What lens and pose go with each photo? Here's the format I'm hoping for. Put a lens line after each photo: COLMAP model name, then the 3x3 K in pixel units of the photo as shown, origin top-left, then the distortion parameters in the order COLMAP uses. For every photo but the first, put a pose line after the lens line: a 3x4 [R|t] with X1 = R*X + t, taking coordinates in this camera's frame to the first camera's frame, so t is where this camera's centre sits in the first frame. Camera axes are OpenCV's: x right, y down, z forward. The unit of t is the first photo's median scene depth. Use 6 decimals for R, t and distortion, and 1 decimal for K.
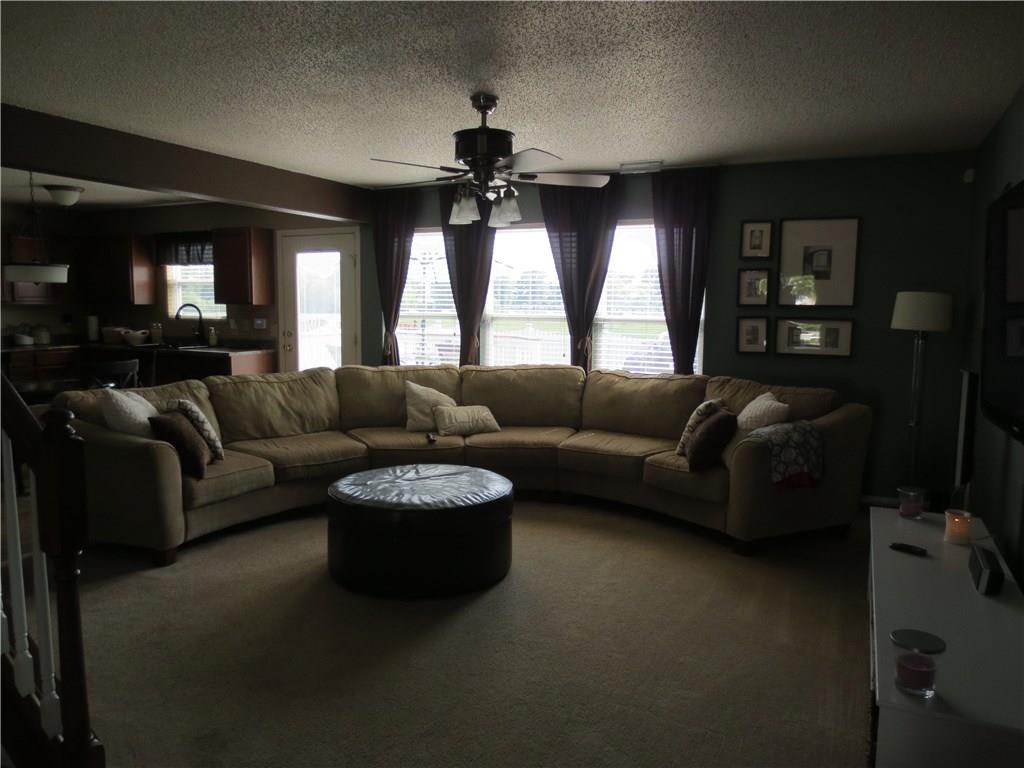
lens RADIAL K [[730.0, 0, 512.0], [0, 730.0, 384.0], [0, 0, 1]] dist [-0.010069, -0.004614]
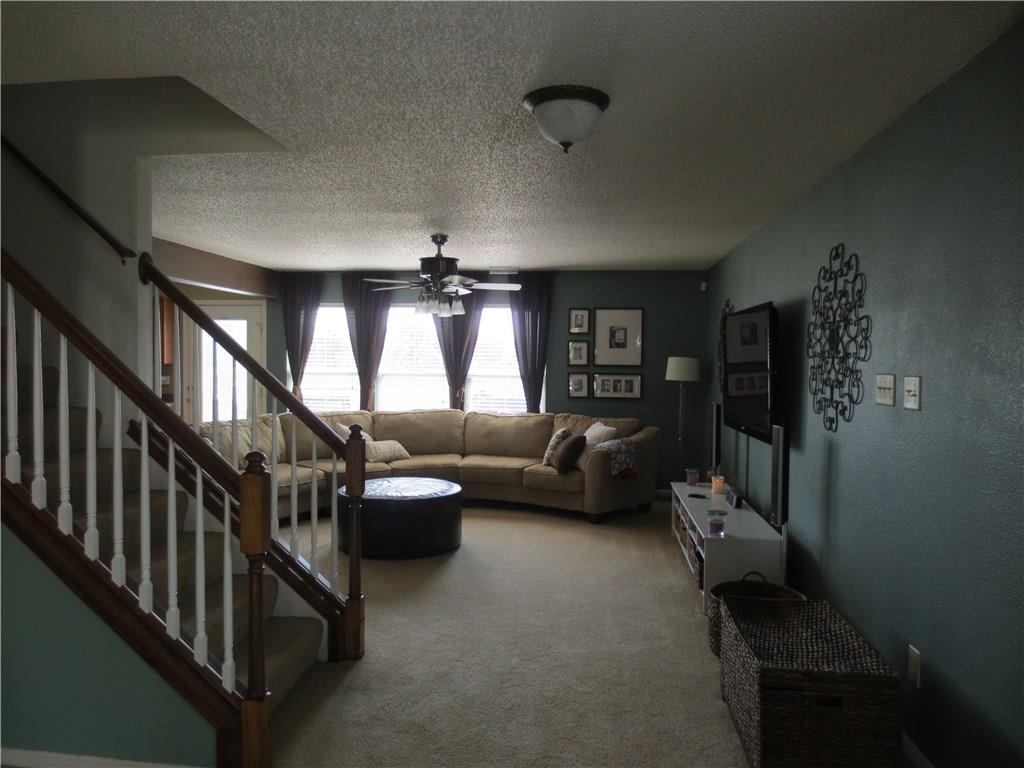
lens RADIAL K [[730.0, 0, 512.0], [0, 730.0, 384.0], [0, 0, 1]] dist [-0.010069, -0.004614]
pose [[0.946244, -0.012413, 0.323217, -0.284509], [0.034911, 0.997345, -0.063902, 0.020964], [-0.321565, 0.071750, 0.944165, -0.361669]]
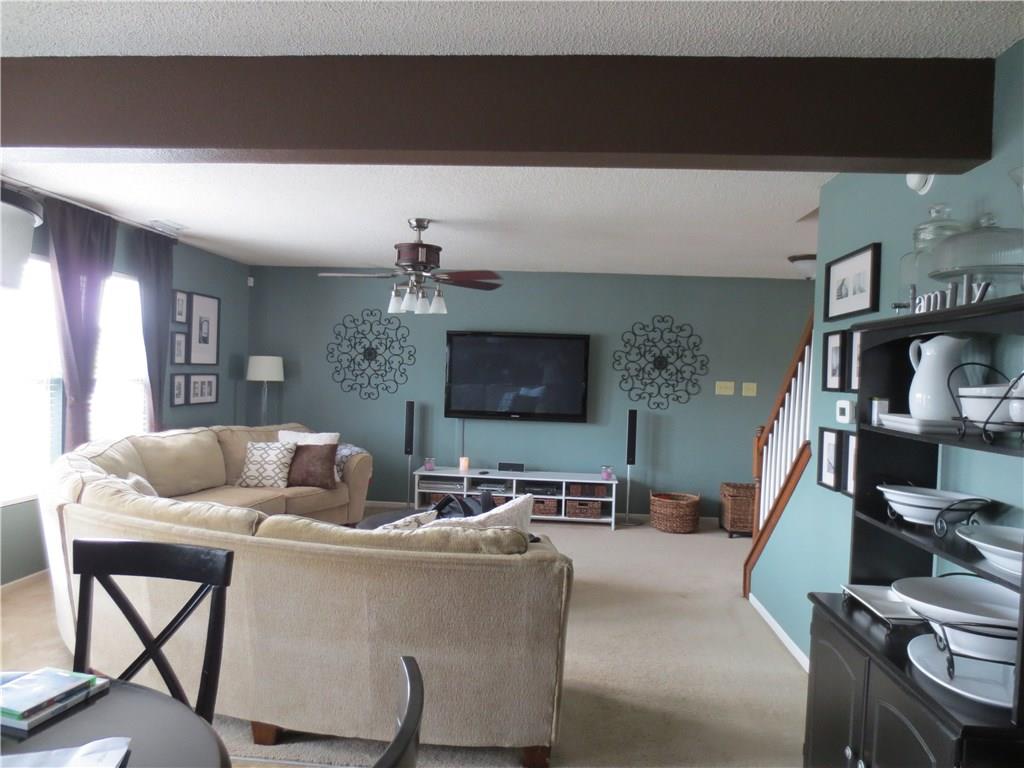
lens RADIAL K [[730.0, 0, 512.0], [0, 730.0, 384.0], [0, 0, 1]] dist [-0.010069, -0.004614]
pose [[-0.365924, -0.037611, 0.929885, -0.956428], [0.066289, 0.995592, 0.066355, -0.121333], [-0.928281, 0.085922, -0.361817, 0.964655]]
